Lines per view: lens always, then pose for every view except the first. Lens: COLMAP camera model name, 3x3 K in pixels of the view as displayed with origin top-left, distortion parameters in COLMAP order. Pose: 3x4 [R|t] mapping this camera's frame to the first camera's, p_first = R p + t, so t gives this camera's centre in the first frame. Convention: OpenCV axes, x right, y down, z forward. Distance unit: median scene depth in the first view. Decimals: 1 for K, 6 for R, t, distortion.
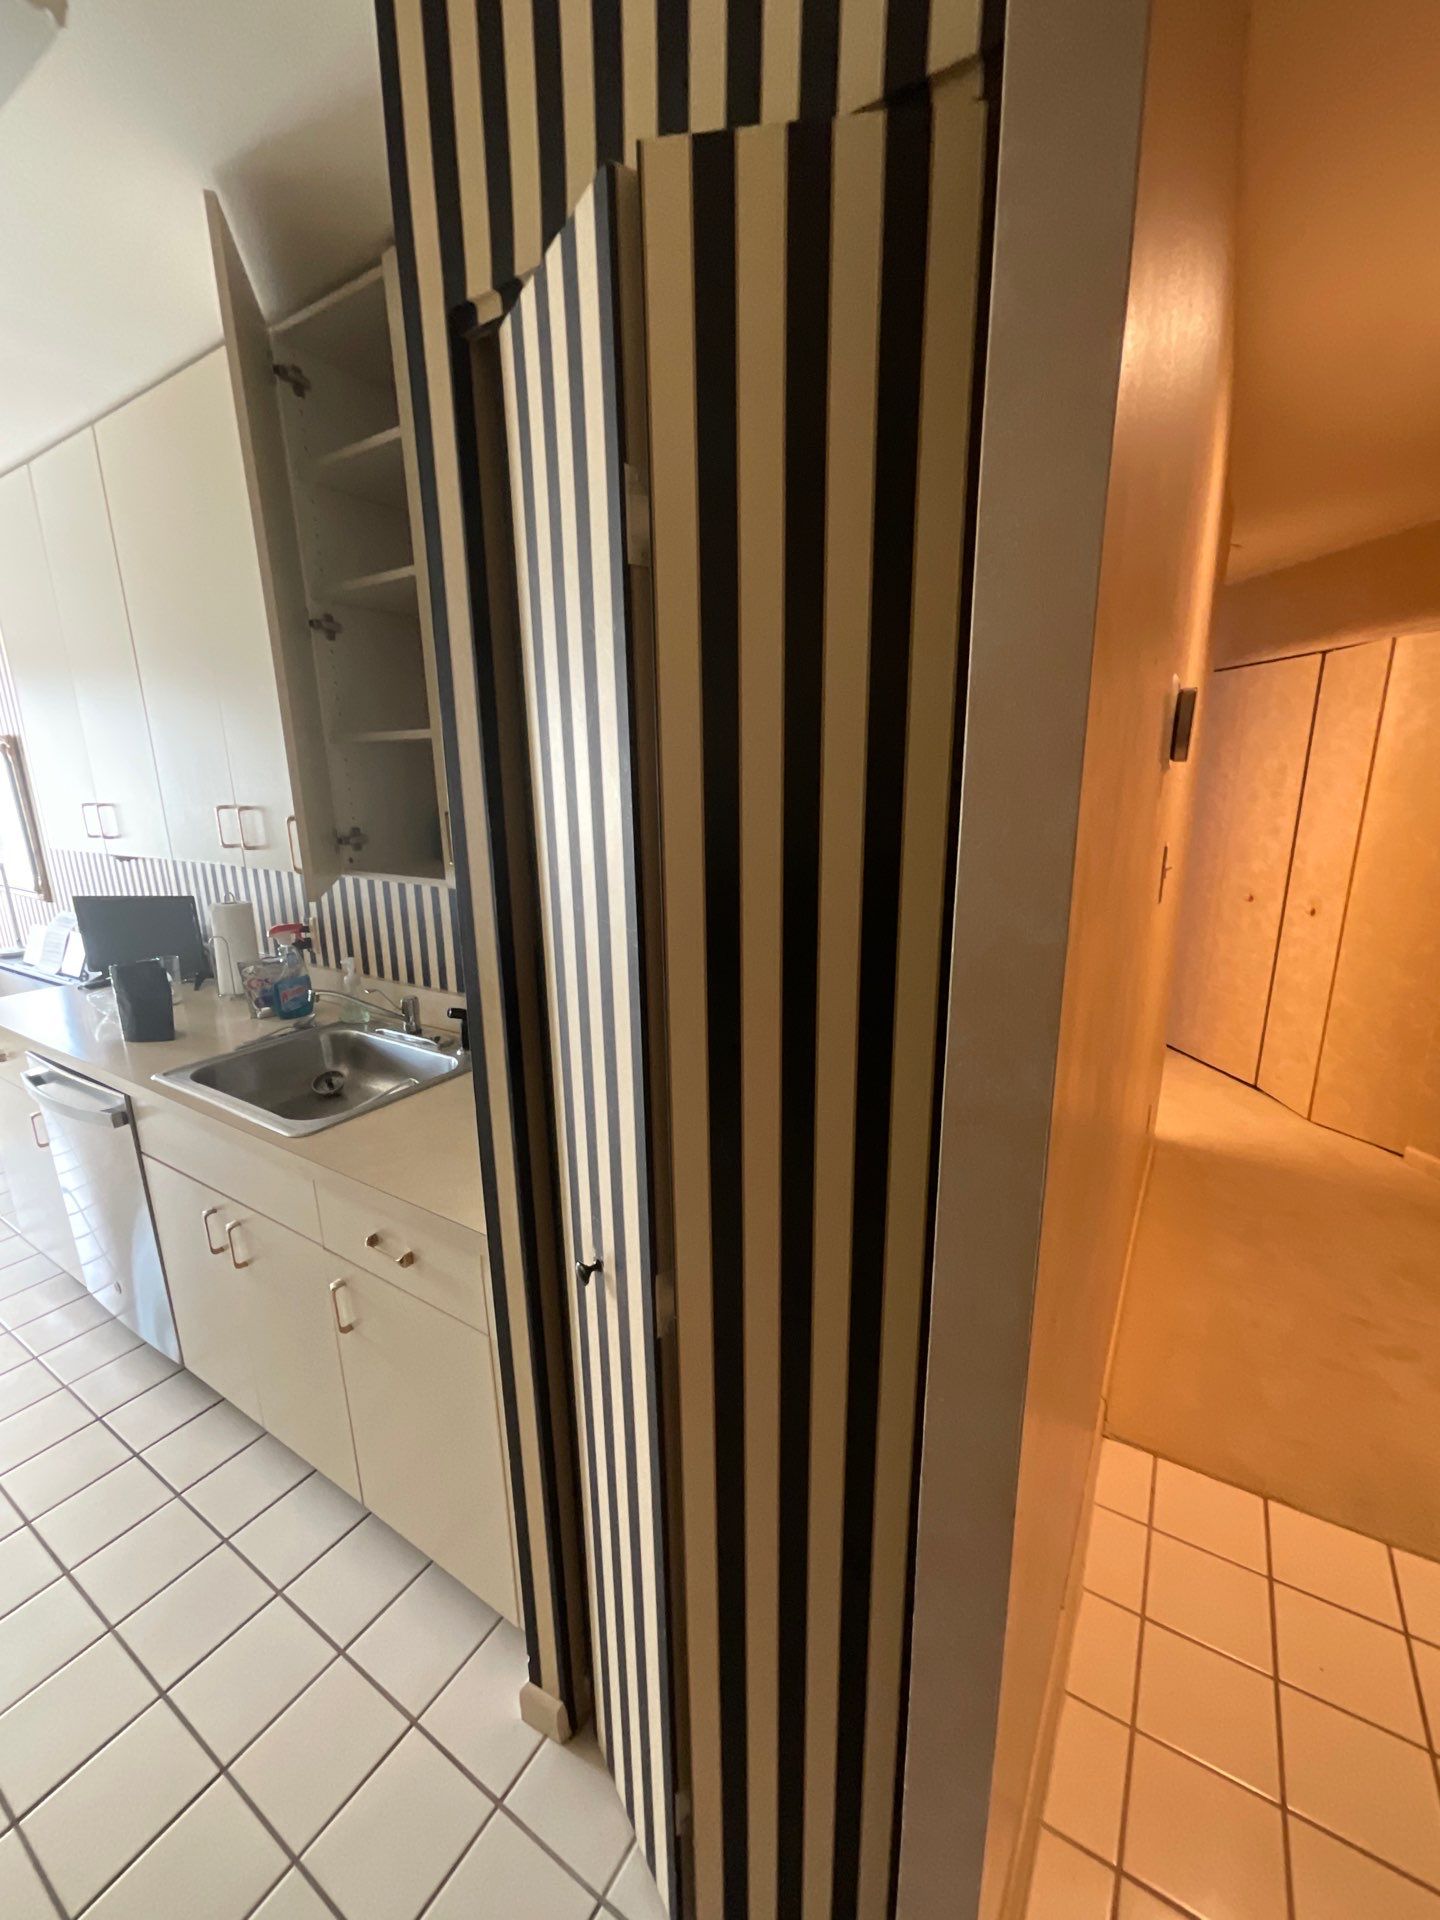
lens RADIAL K [[776.4, 0, 716.7], [0, 776.4, 963.2], [0, 0, 1]] dist [-0.002423, -0.000249]
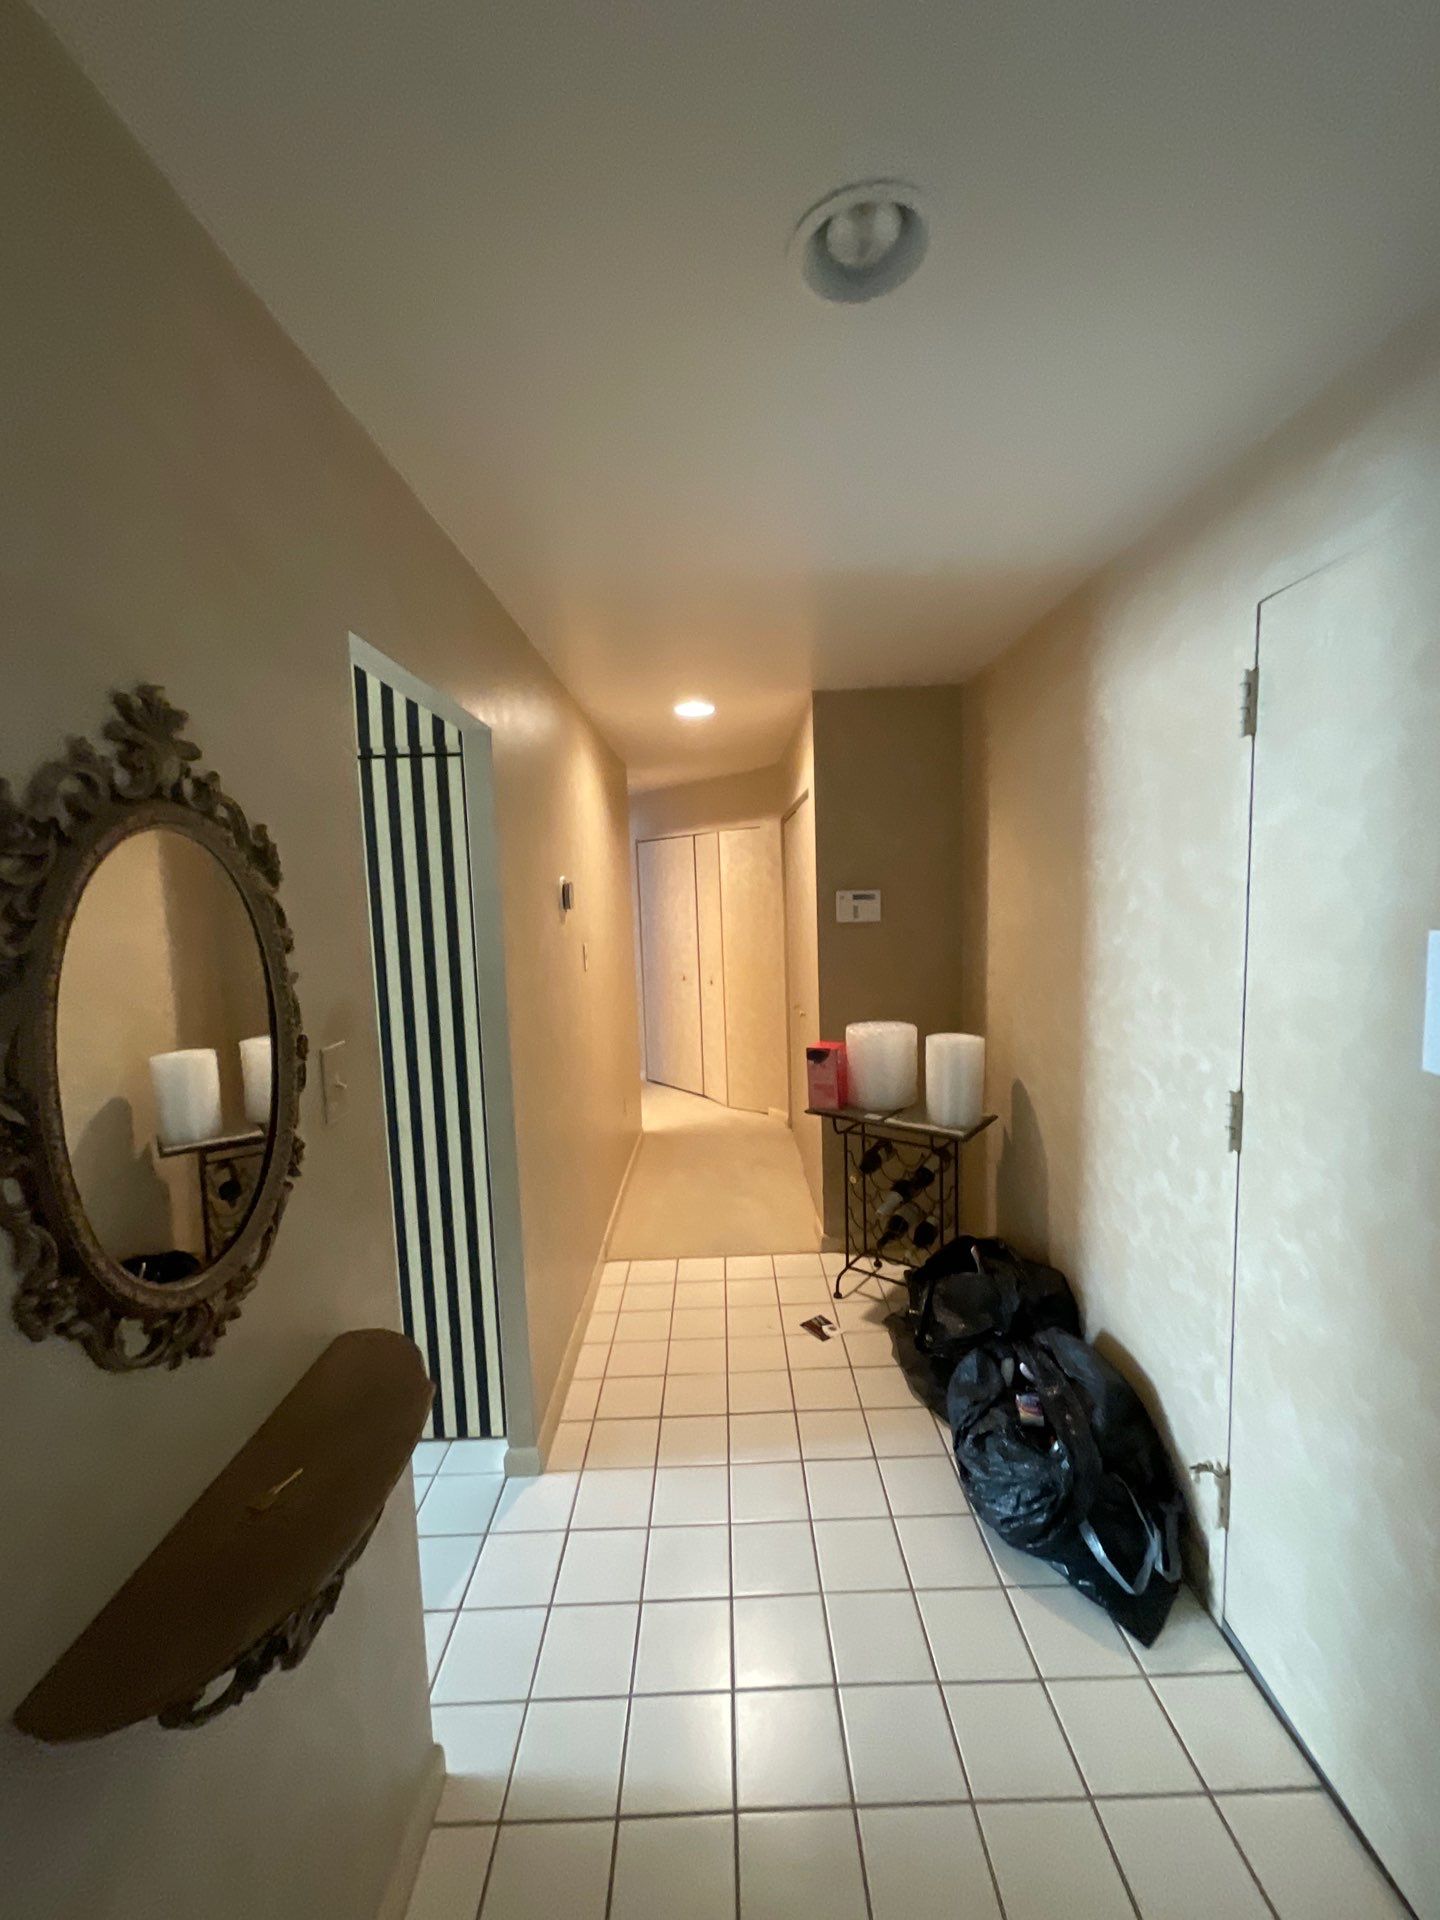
lens RADIAL K [[776.4, 0, 721.2], [0, 776.4, 961.7], [0, 0, 1]] dist [-0.002423, -0.000249]
pose [[0.844593, -0.062288, 0.531774, -0.111893], [0.145132, 0.982659, -0.115406, 0.086754], [-0.515364, 0.174648, 0.838986, -0.440600]]
